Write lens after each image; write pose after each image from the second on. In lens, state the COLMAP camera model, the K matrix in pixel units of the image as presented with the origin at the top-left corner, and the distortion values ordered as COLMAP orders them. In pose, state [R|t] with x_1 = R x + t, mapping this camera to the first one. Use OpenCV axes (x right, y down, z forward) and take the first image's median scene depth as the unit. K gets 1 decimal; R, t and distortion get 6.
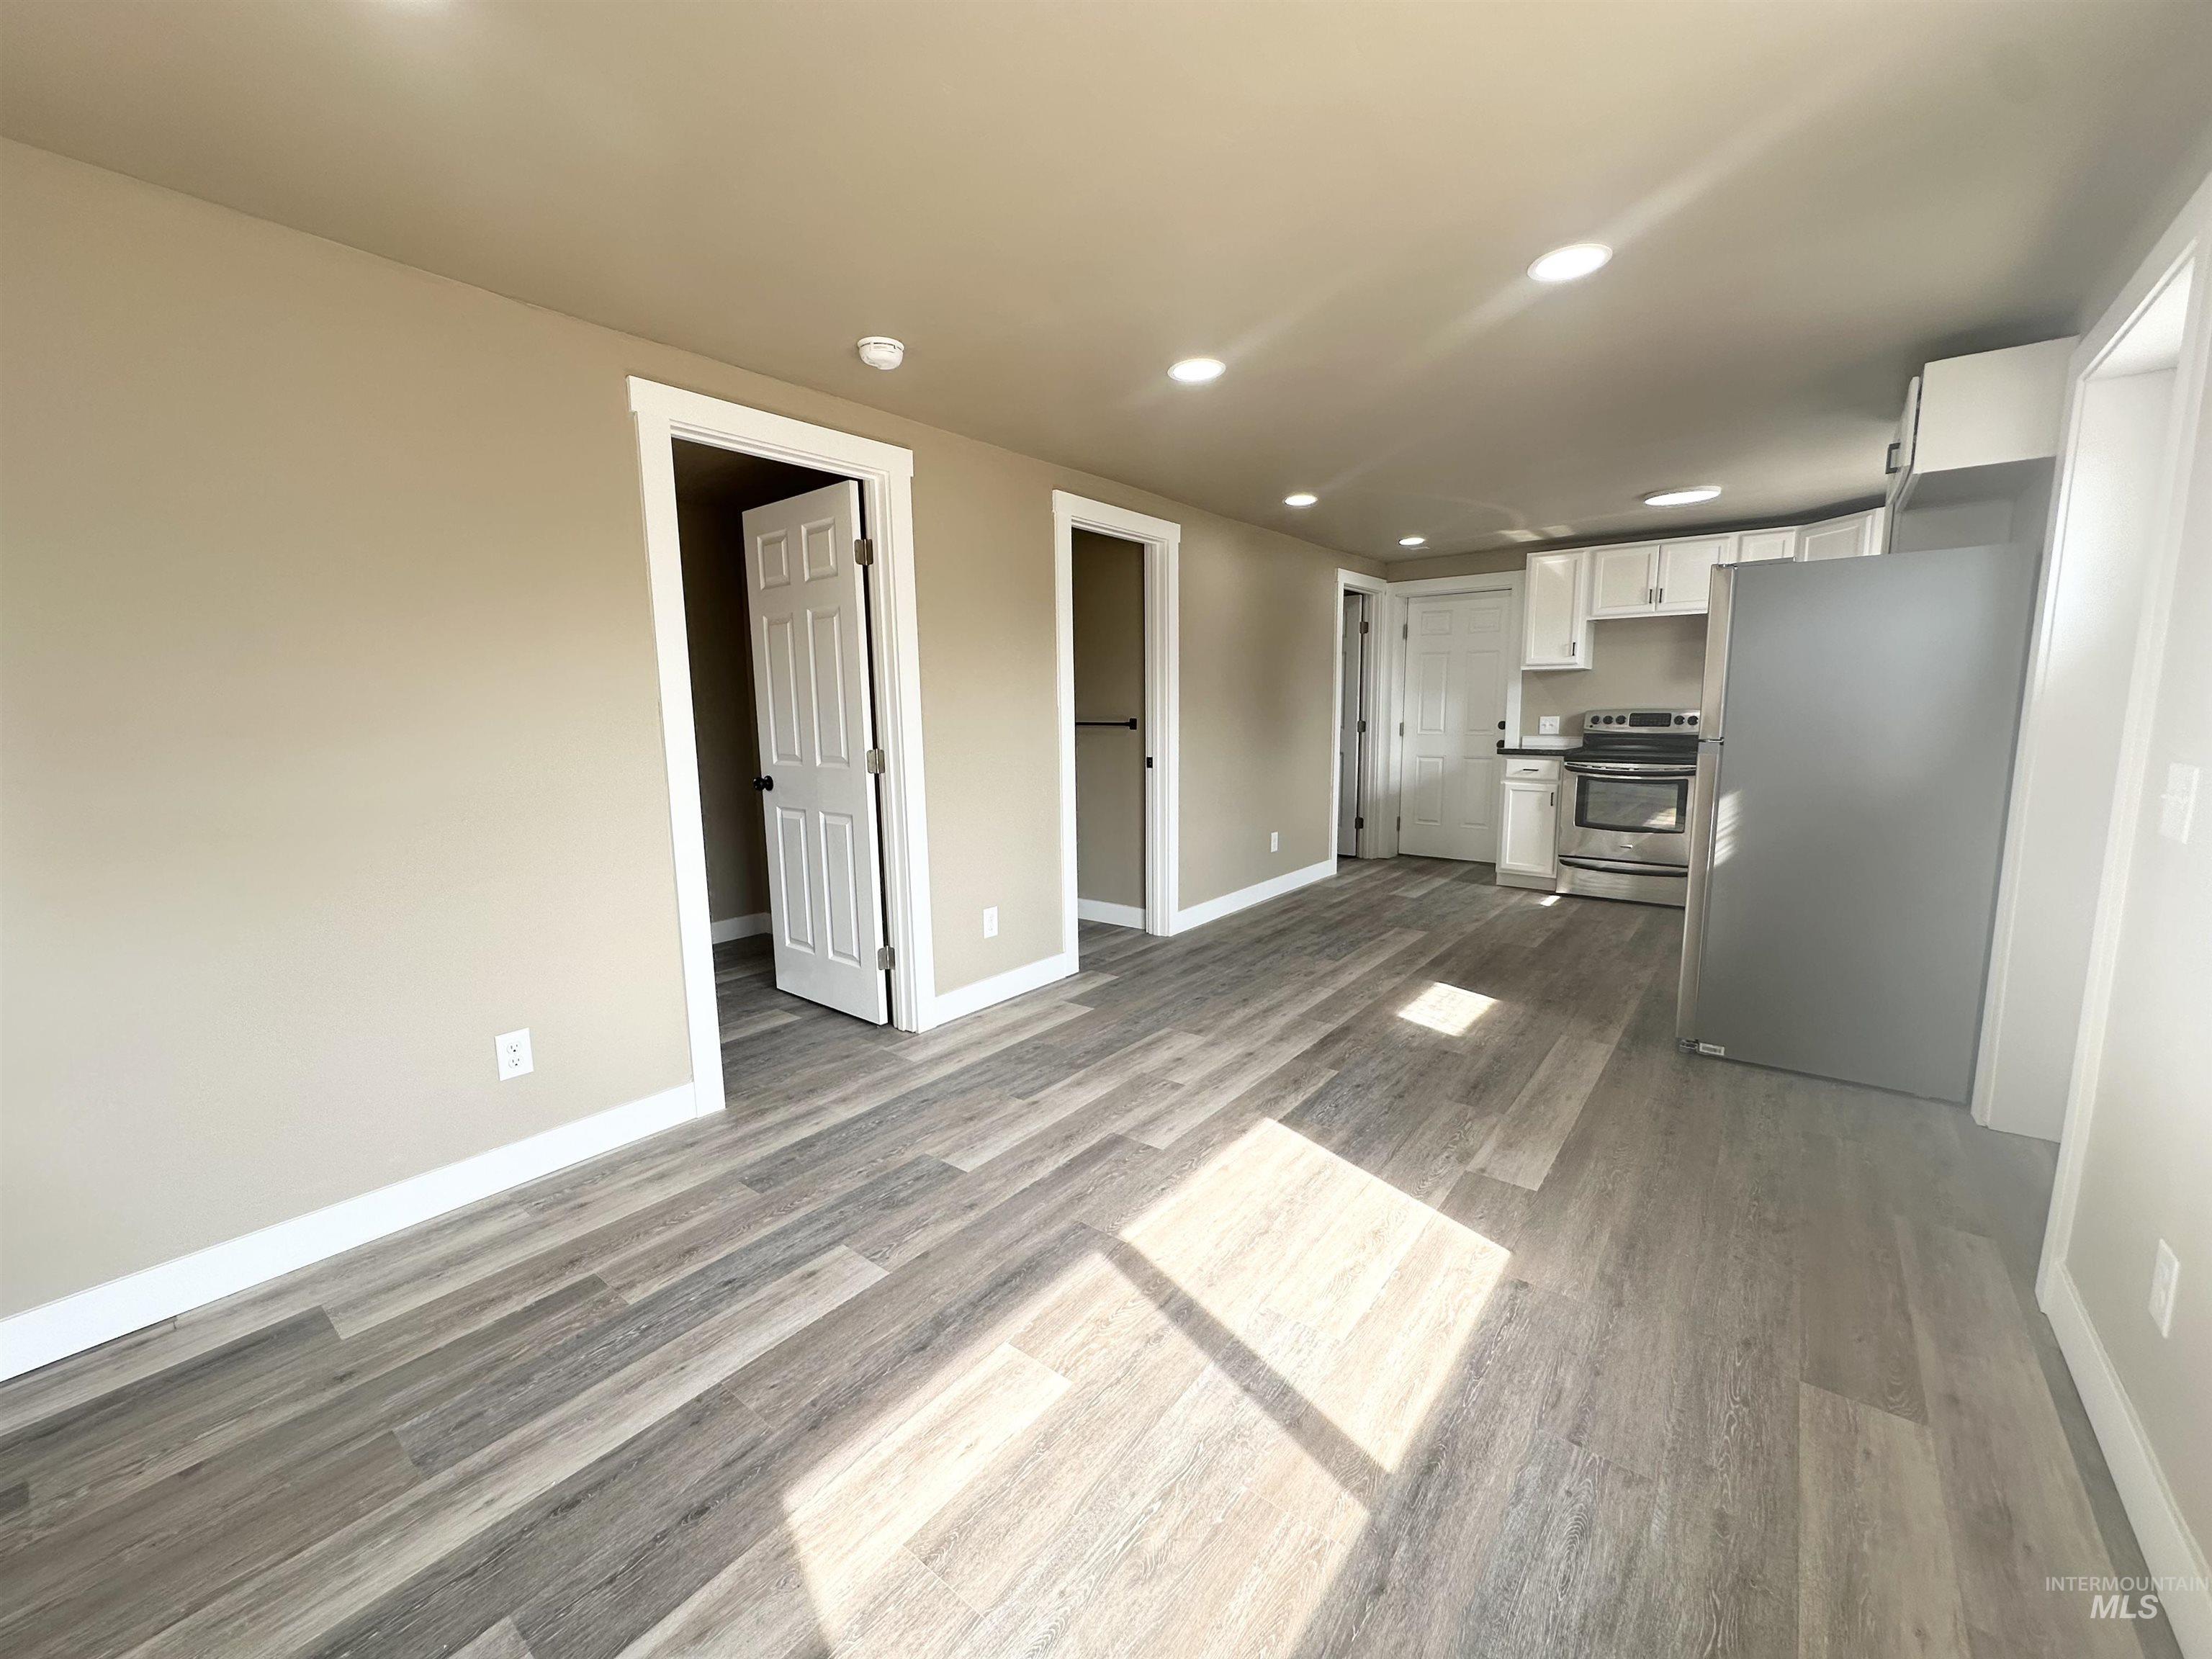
lens RADIAL K [[883.1, 0, 1105.7], [0, 883.1, 833.2], [0, 0, 1]] dist [-0.001711, 0.001000]
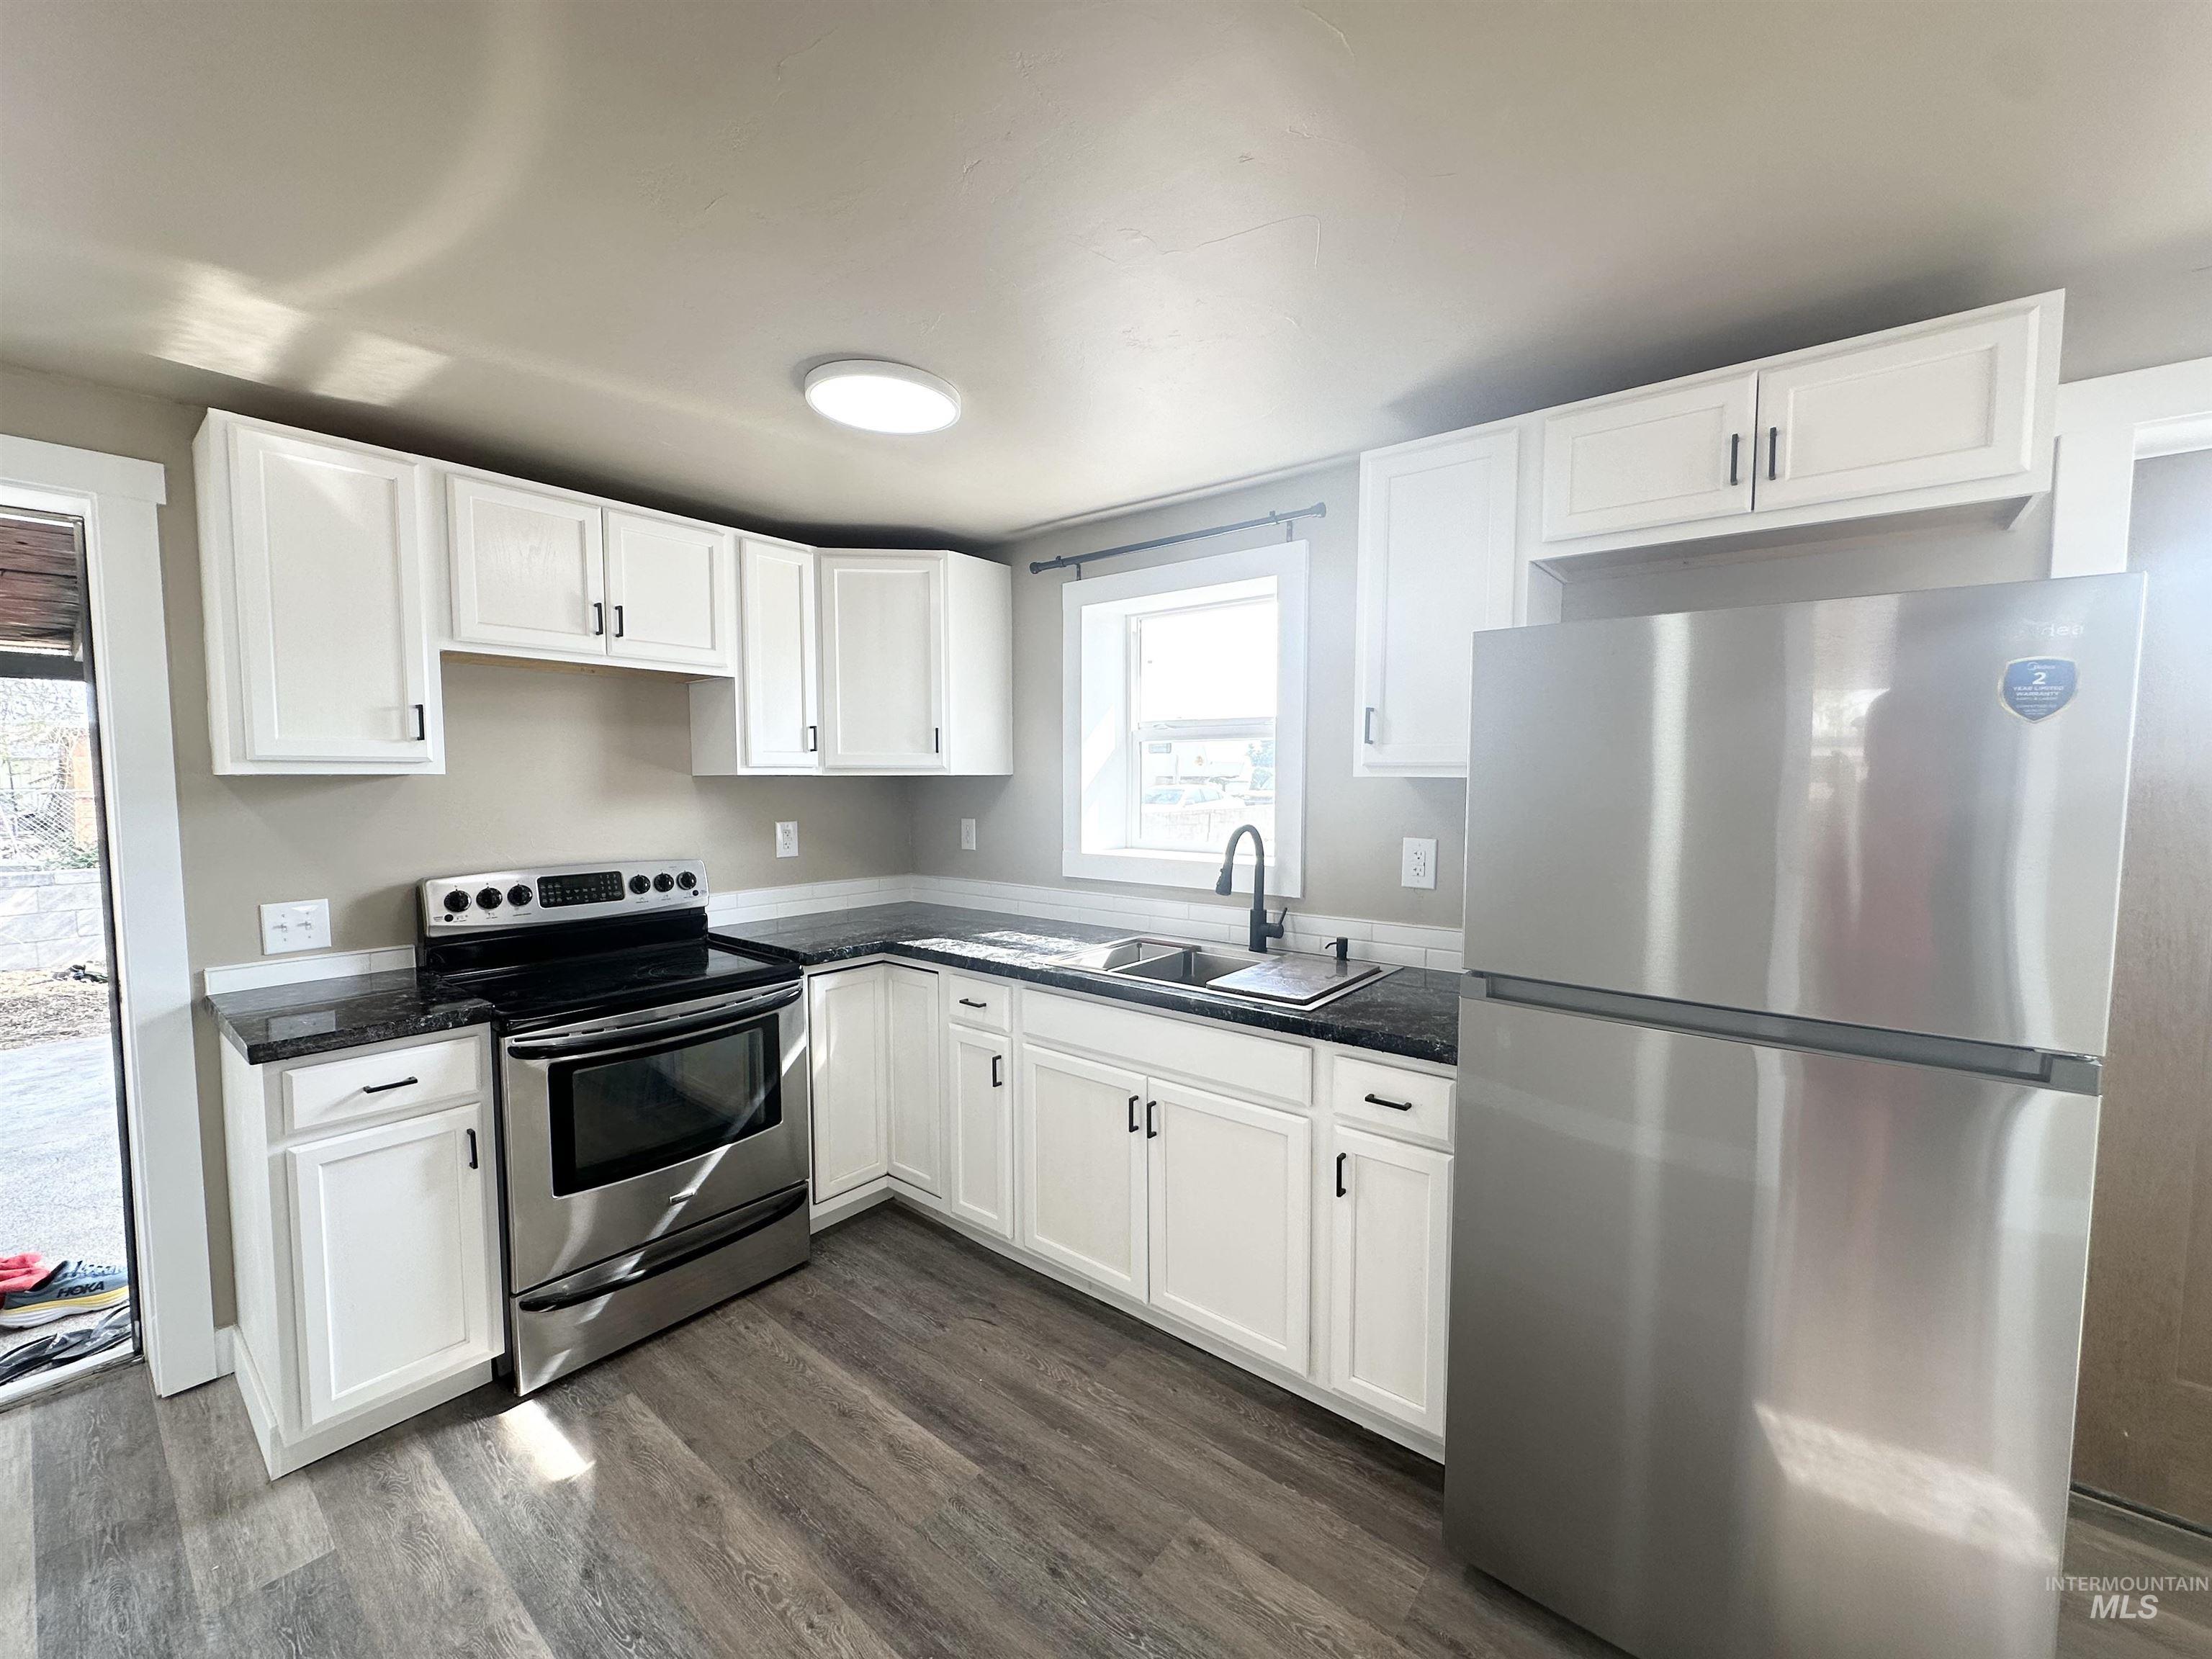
lens RADIAL K [[883.1, 0, 1105.7], [0, 883.1, 833.2], [0, 0, 1]] dist [-0.001711, 0.001000]
pose [[0.014883, -0.057404, 0.998240, 0.338761], [0.144949, 0.987929, 0.054650, -0.291564], [-0.989327, 0.143880, 0.023024, 1.465014]]
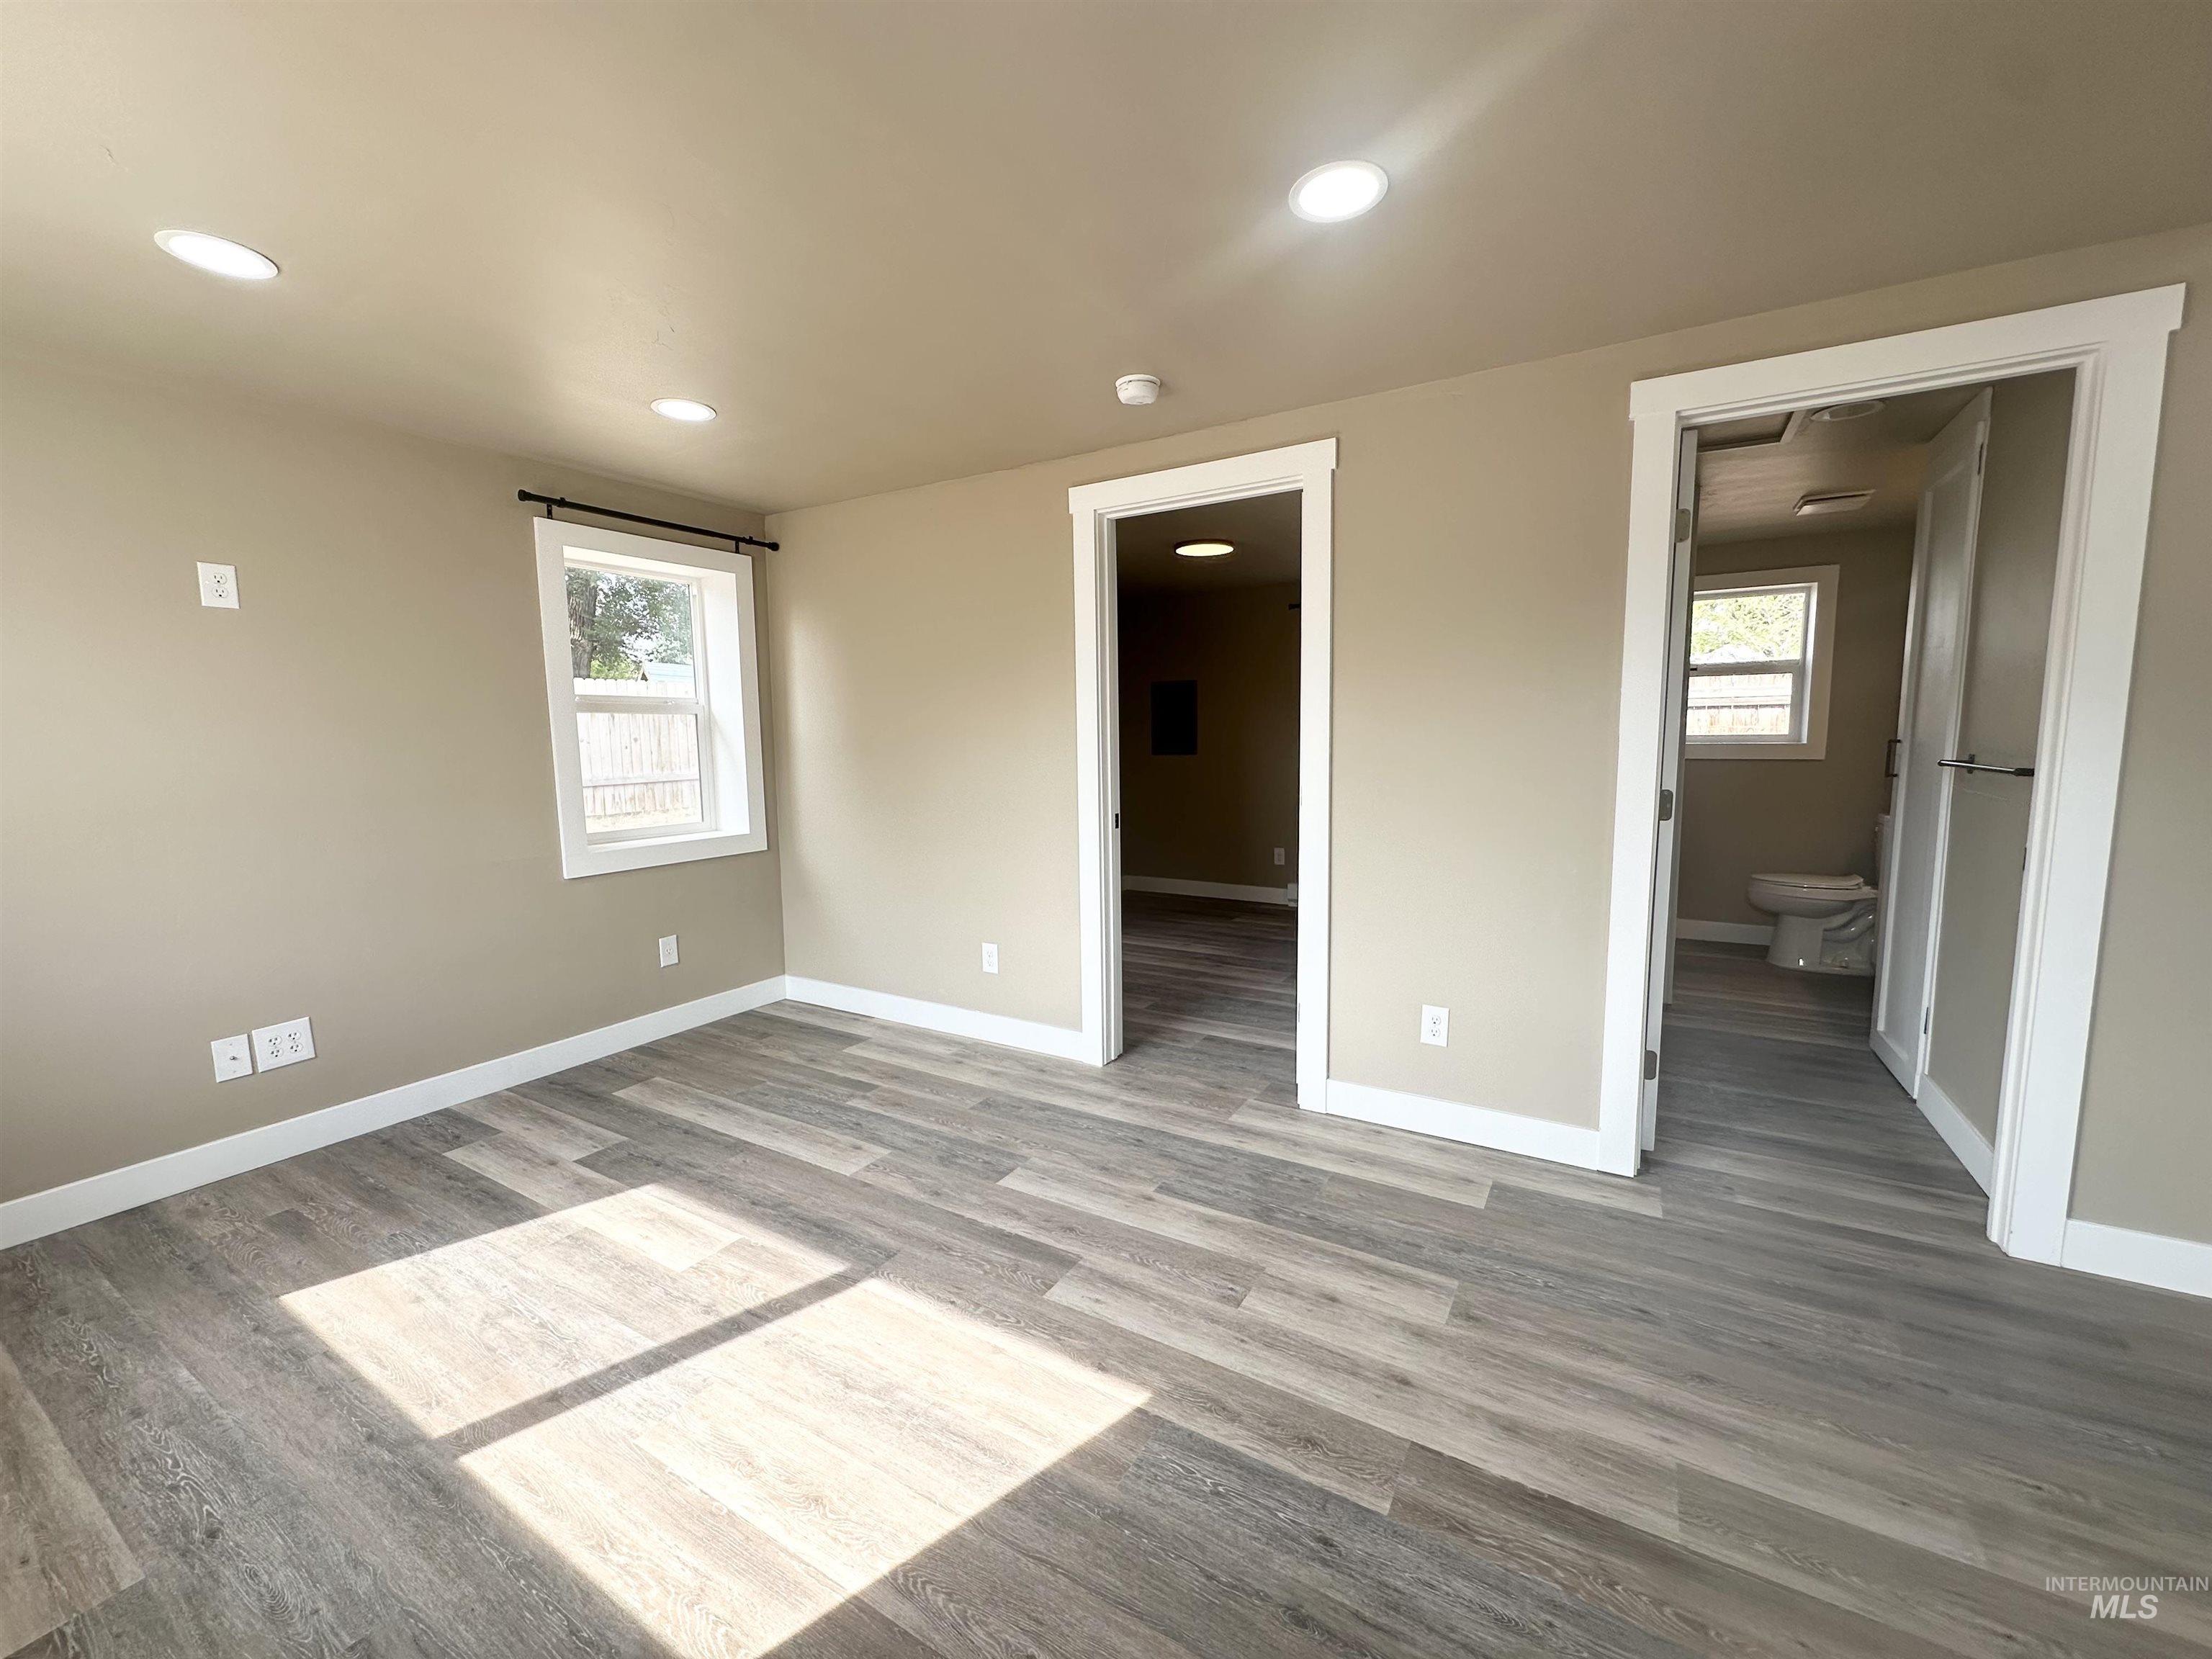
lens RADIAL K [[883.1, 0, 1105.7], [0, 883.1, 833.2], [0, 0, 1]] dist [-0.001711, 0.001000]
pose [[0.119654, 0.120393, -0.985489, 0.727166], [-0.130182, 0.985952, 0.104644, -0.132504], [0.984244, 0.115772, 0.133647, 0.807890]]
